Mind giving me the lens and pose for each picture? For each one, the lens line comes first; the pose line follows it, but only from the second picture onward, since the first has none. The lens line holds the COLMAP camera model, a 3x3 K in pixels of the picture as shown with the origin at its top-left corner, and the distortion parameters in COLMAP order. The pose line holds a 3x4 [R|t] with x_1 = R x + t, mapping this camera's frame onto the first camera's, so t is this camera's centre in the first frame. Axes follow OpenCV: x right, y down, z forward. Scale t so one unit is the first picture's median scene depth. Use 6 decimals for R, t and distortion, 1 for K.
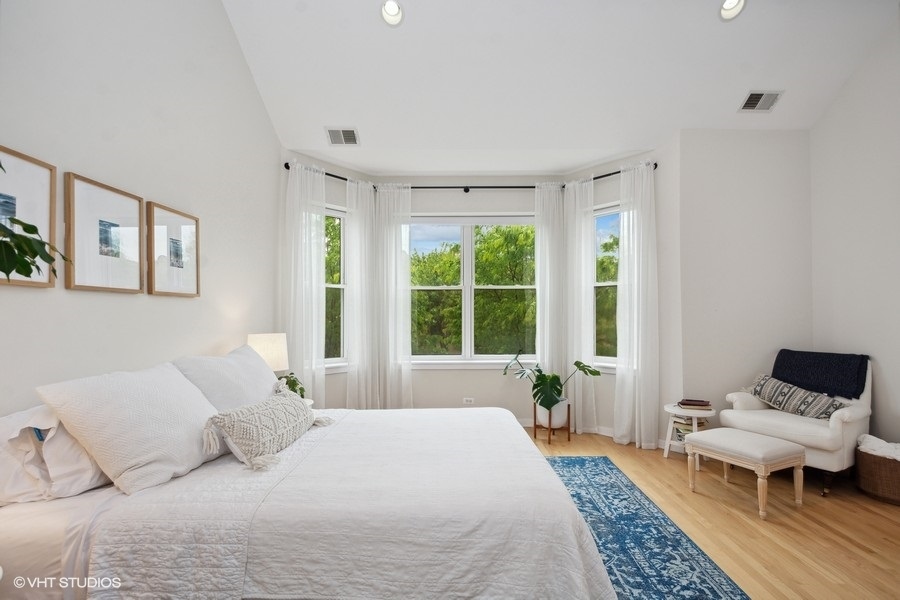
lens RADIAL K [[413.0, 0, 453.5], [0, 413.0, 324.8], [0, 0, 1]] dist [0.003774, -0.000398]
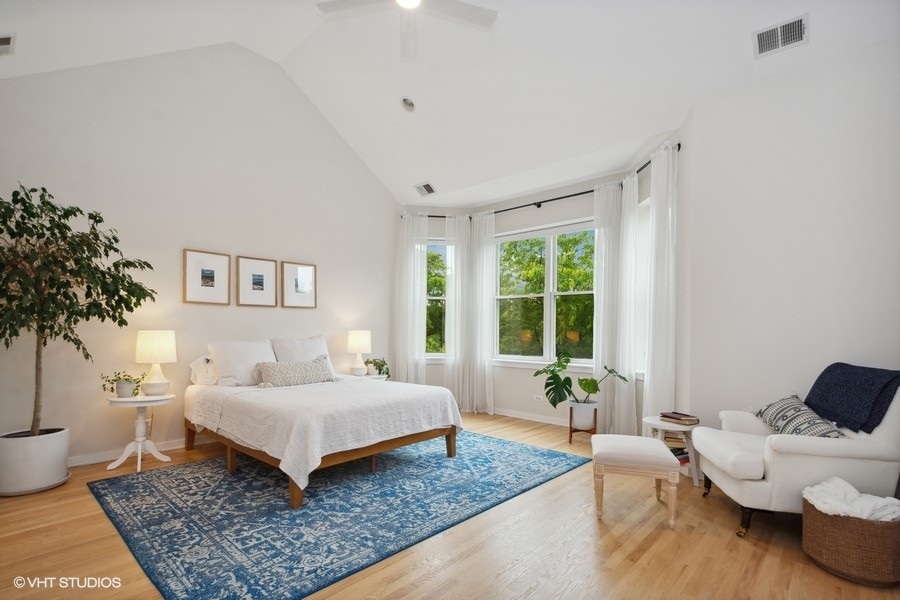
lens RADIAL K [[431.1, 0, 452.7], [0, 431.1, 346.8], [0, 0, 1]] dist [-0.002912, -0.000253]
pose [[0.743389, 0.033729, -0.668008, 0.675900], [-0.021697, 0.999418, 0.026317, 0.022552], [0.668507, -0.005070, 0.743688, 0.000953]]
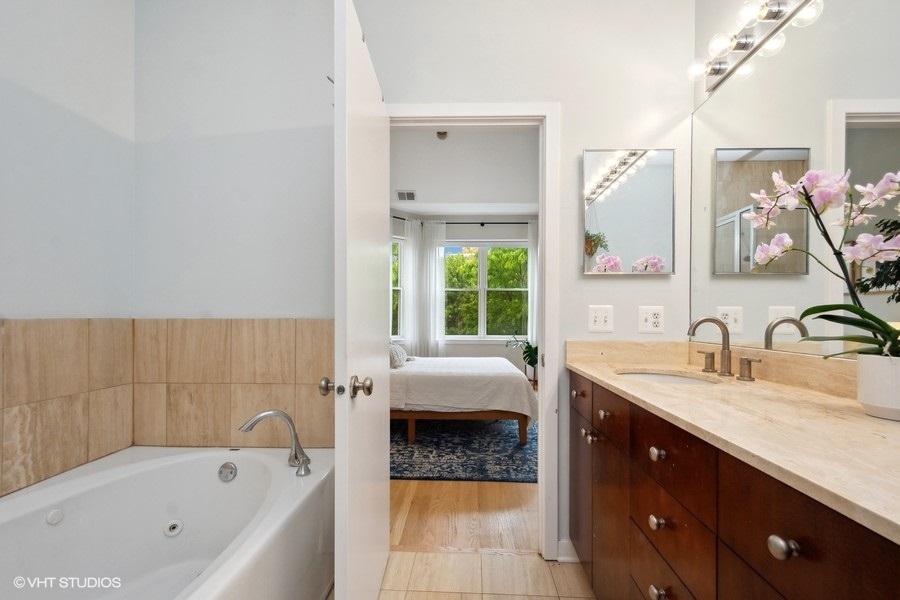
lens RADIAL K [[413.0, 0, 453.5], [0, 413.0, 324.8], [0, 0, 1]] dist [0.003774, -0.000398]
pose [[0.999648, 0.010080, -0.024533, -0.035391], [-0.009962, 0.999938, 0.004926, 0.033130], [0.024581, -0.004680, 0.999687, -0.538428]]
